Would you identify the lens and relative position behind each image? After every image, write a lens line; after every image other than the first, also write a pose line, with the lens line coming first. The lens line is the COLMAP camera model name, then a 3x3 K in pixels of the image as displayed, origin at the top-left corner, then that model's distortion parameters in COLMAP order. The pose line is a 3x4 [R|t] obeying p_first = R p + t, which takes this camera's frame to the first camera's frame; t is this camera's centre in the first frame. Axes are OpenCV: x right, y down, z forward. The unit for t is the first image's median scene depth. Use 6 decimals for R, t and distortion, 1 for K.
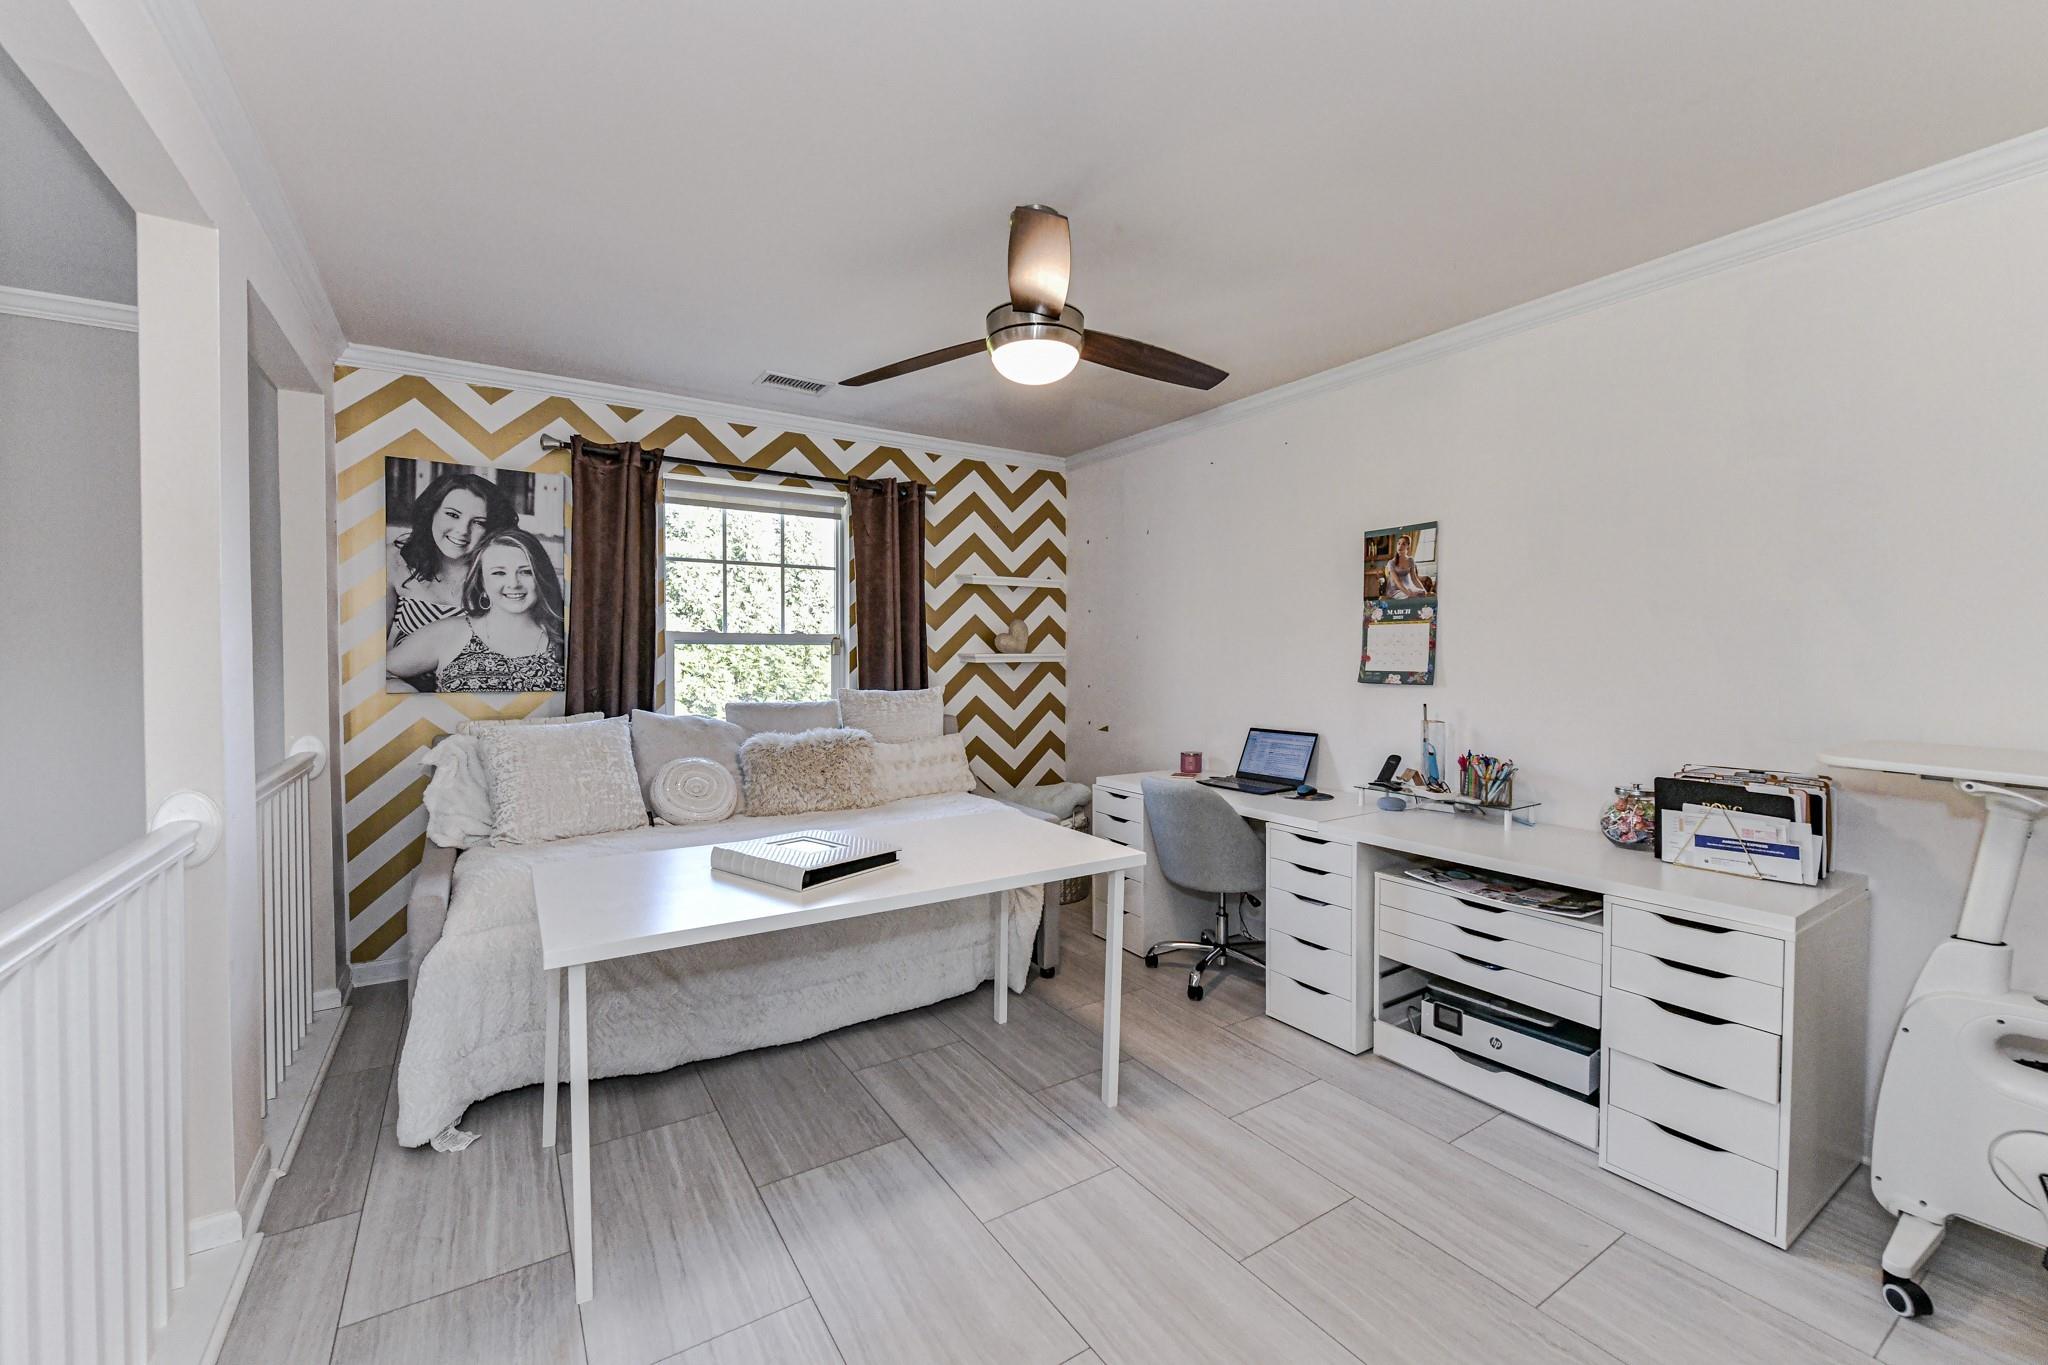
lens RADIAL K [[823.9, 0, 1017.6], [0, 823.9, 676.1], [0, 0, 1]] dist [-0.003250, -0.000478]
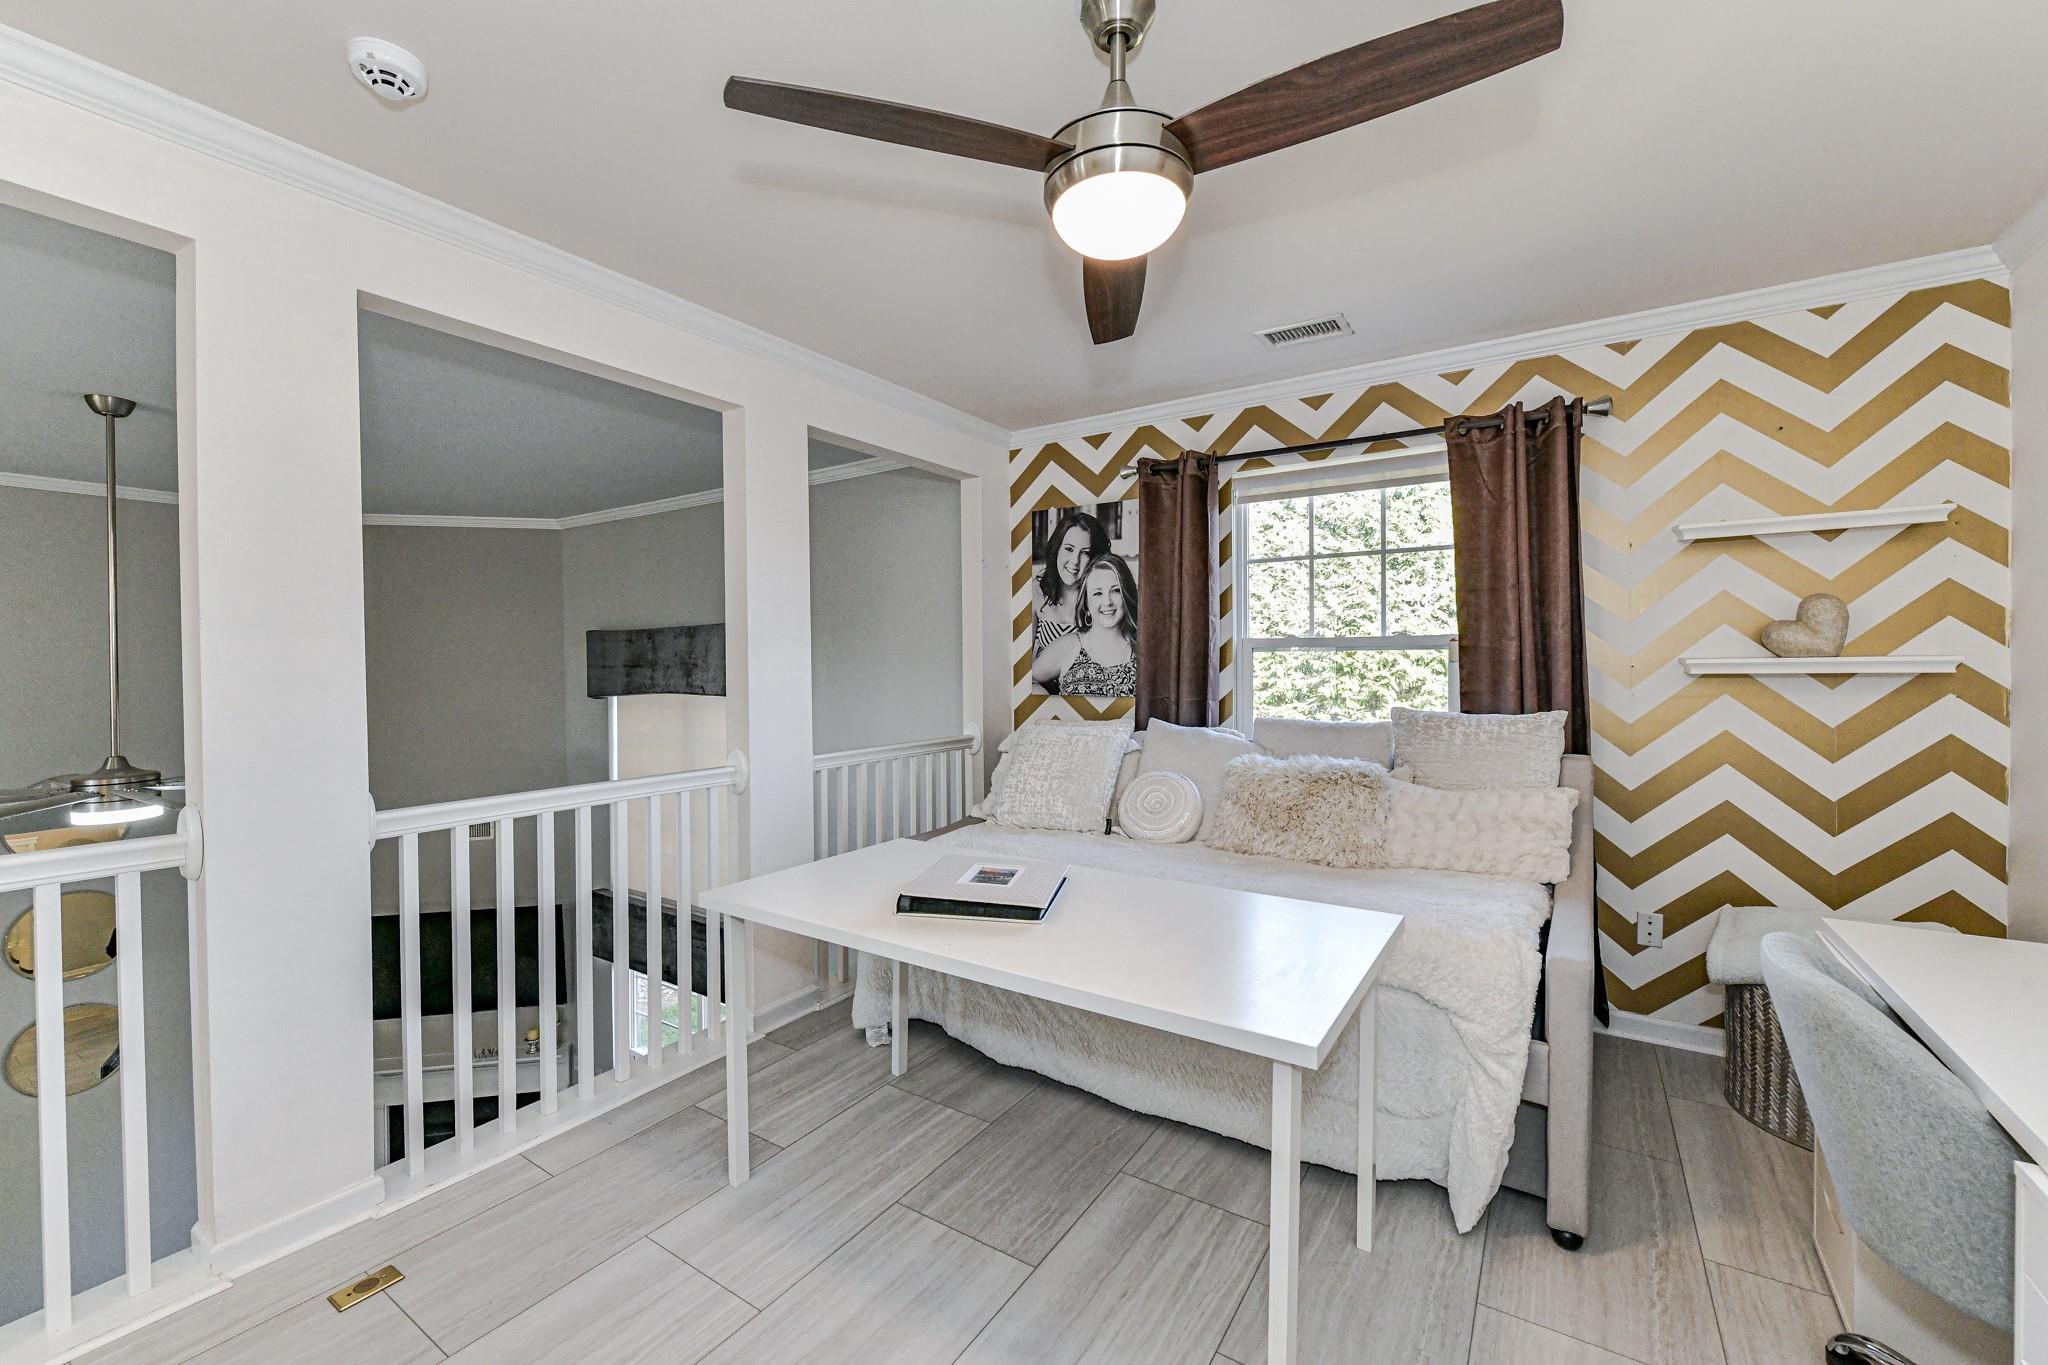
lens RADIAL K [[823.9, 0, 1017.6], [0, 823.9, 676.1], [0, 0, 1]] dist [-0.003250, -0.000478]
pose [[0.399002, 0.010273, -0.916892, 0.379452], [-0.015888, 0.999865, 0.004289, -0.012353], [0.916812, 0.012856, 0.399111, 0.426130]]
